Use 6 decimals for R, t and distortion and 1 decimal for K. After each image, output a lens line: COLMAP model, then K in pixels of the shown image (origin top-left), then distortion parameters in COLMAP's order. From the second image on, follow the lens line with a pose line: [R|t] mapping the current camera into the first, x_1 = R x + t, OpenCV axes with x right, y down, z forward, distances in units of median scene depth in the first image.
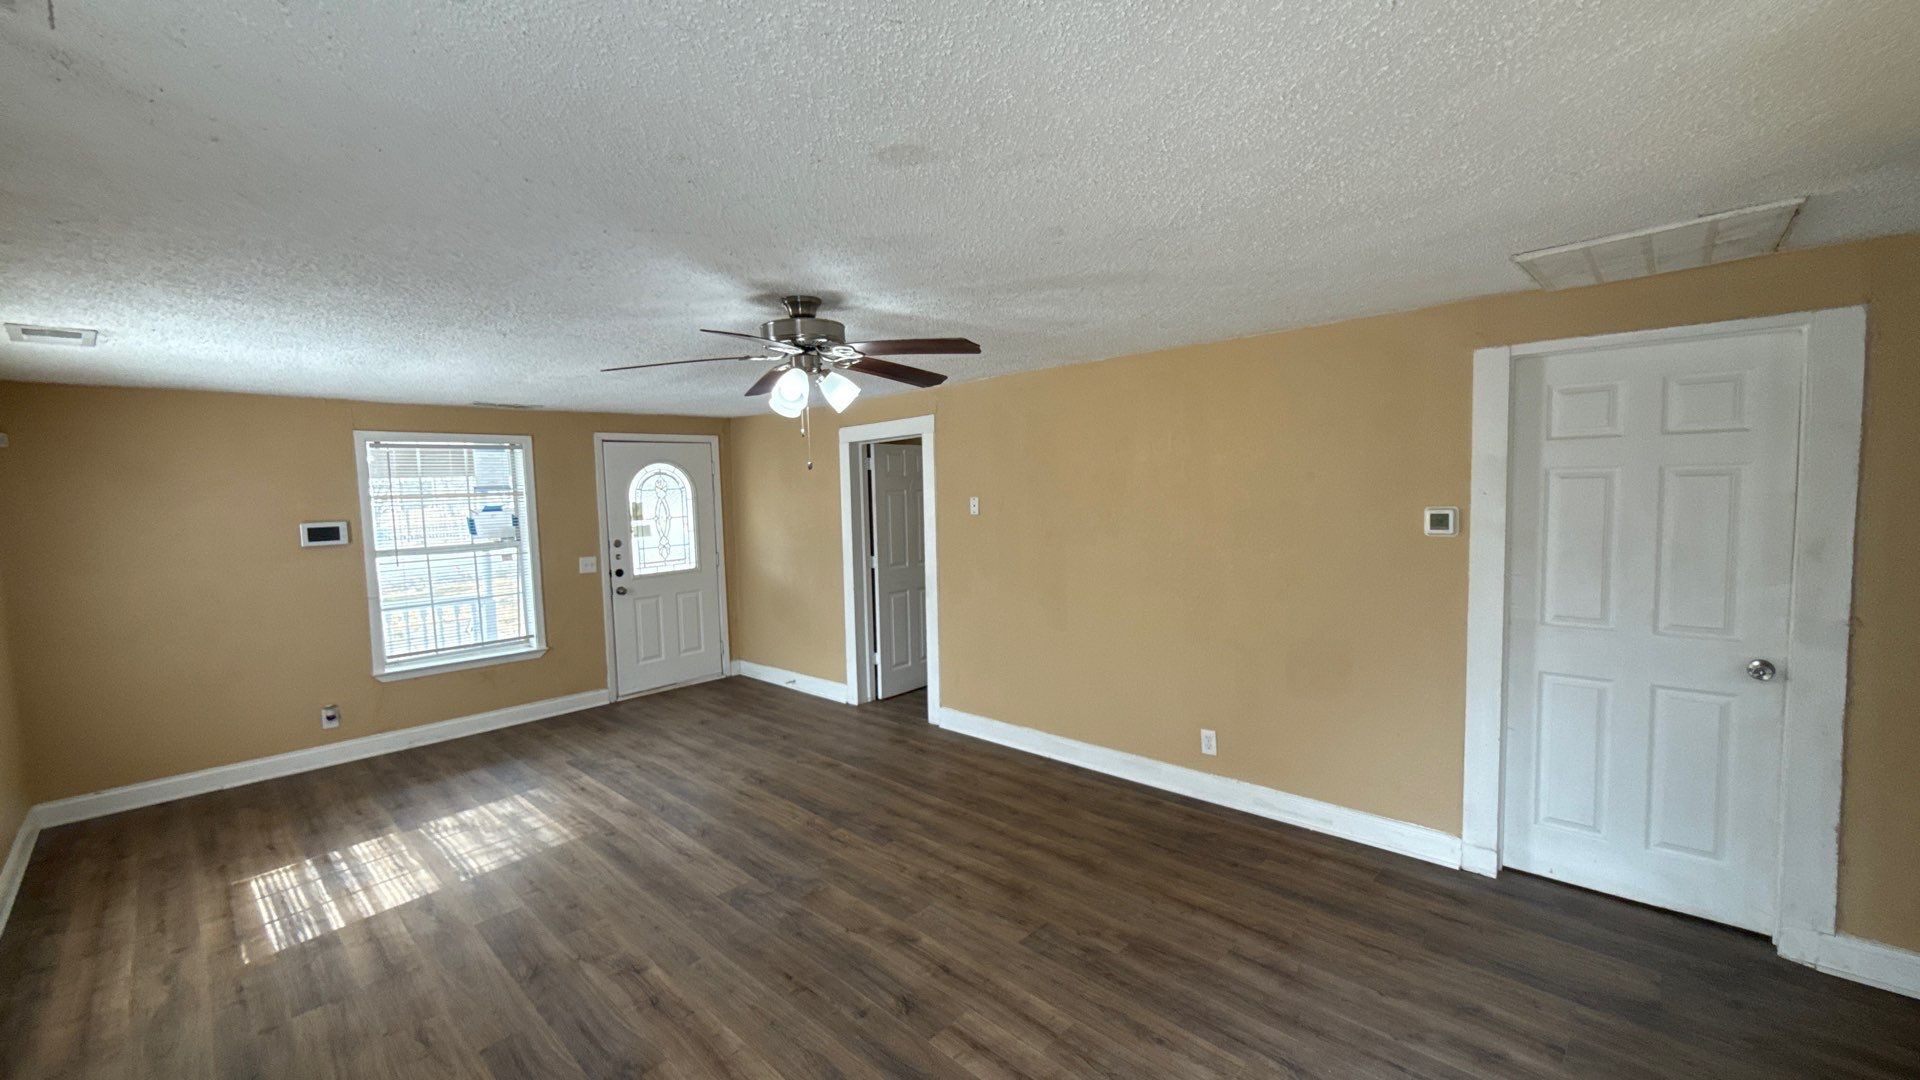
lens RADIAL K [[763.8, 0, 961.0], [0, 763.8, 550.0], [0, 0, 1]] dist [-0.000194, 0.000007]
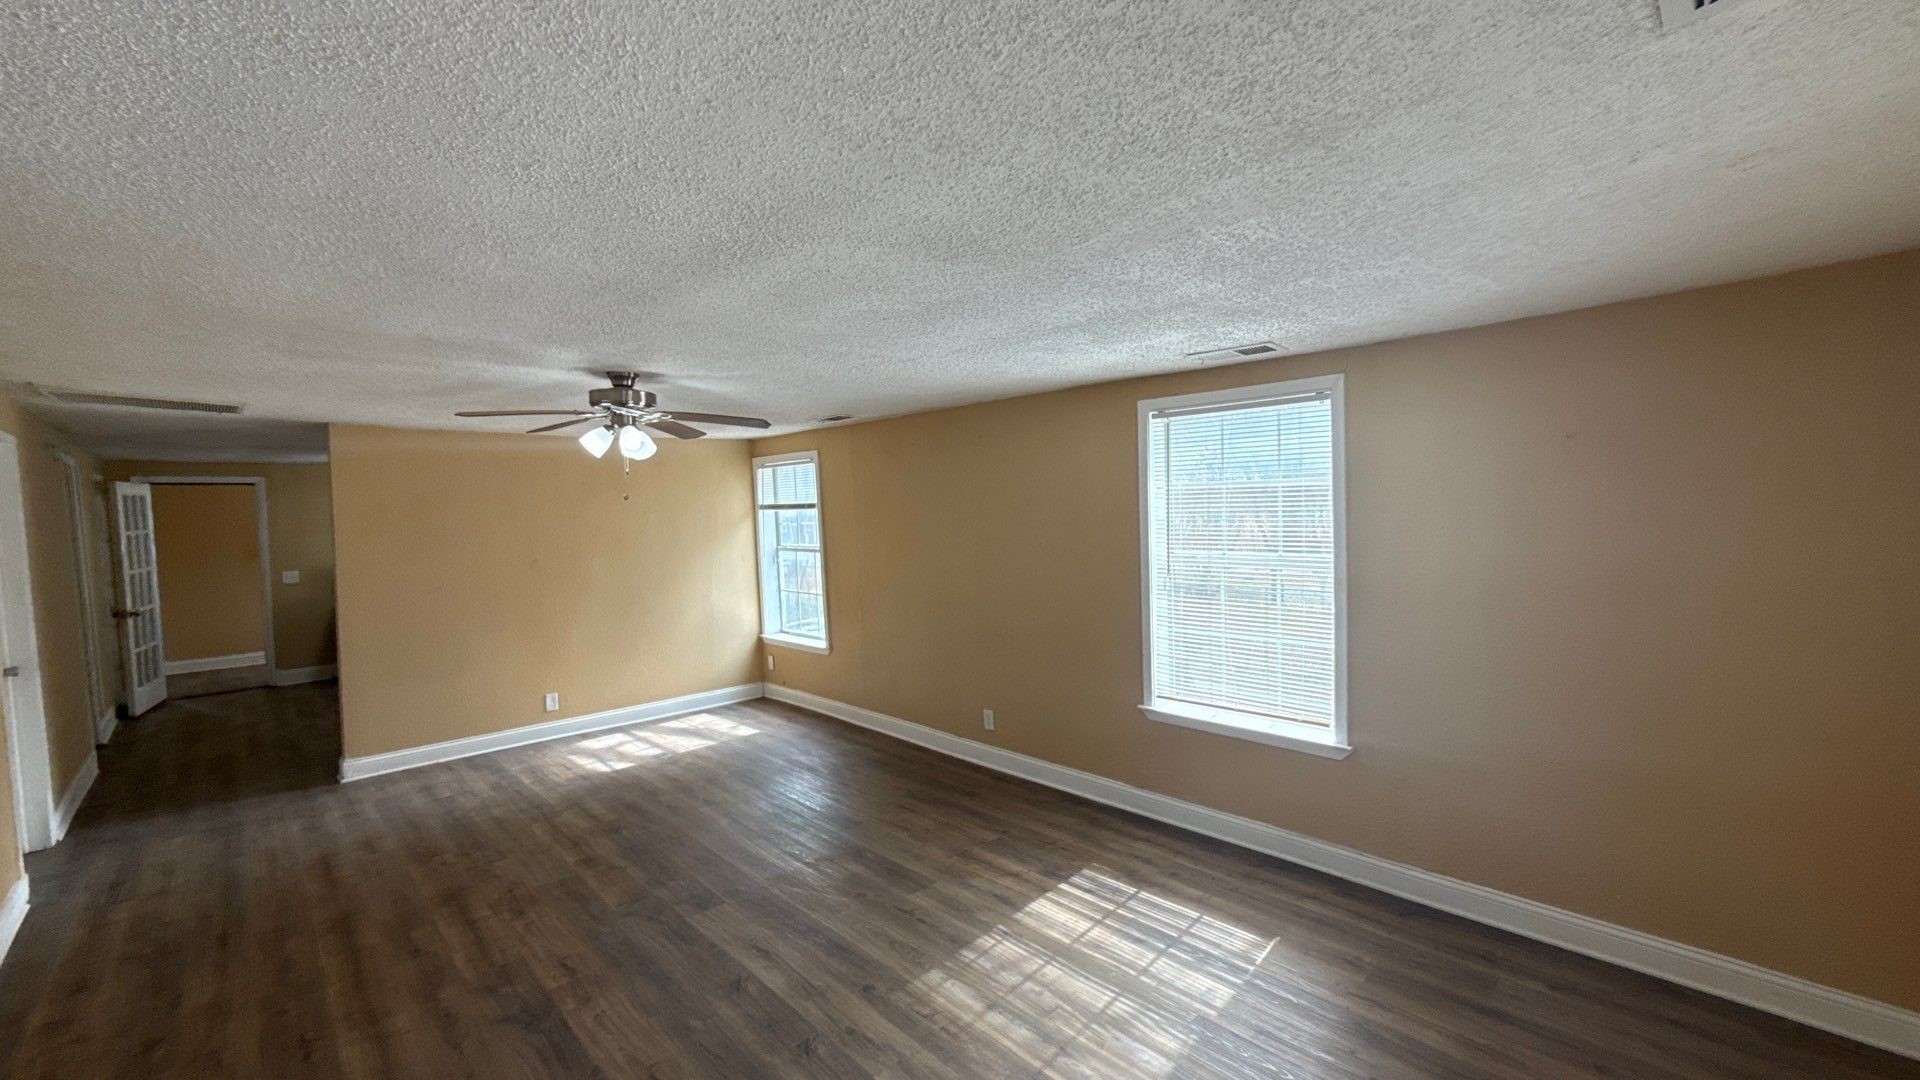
lens RADIAL K [[763.8, 0, 961.3], [0, 763.8, 528.3], [0, 0, 1]] dist [-0.000194, 0.000007]
pose [[-0.997850, 0.050060, 0.042309, -0.572052], [0.054407, 0.992579, 0.108753, -0.118002], [-0.036551, 0.110821, -0.993168, 1.585152]]
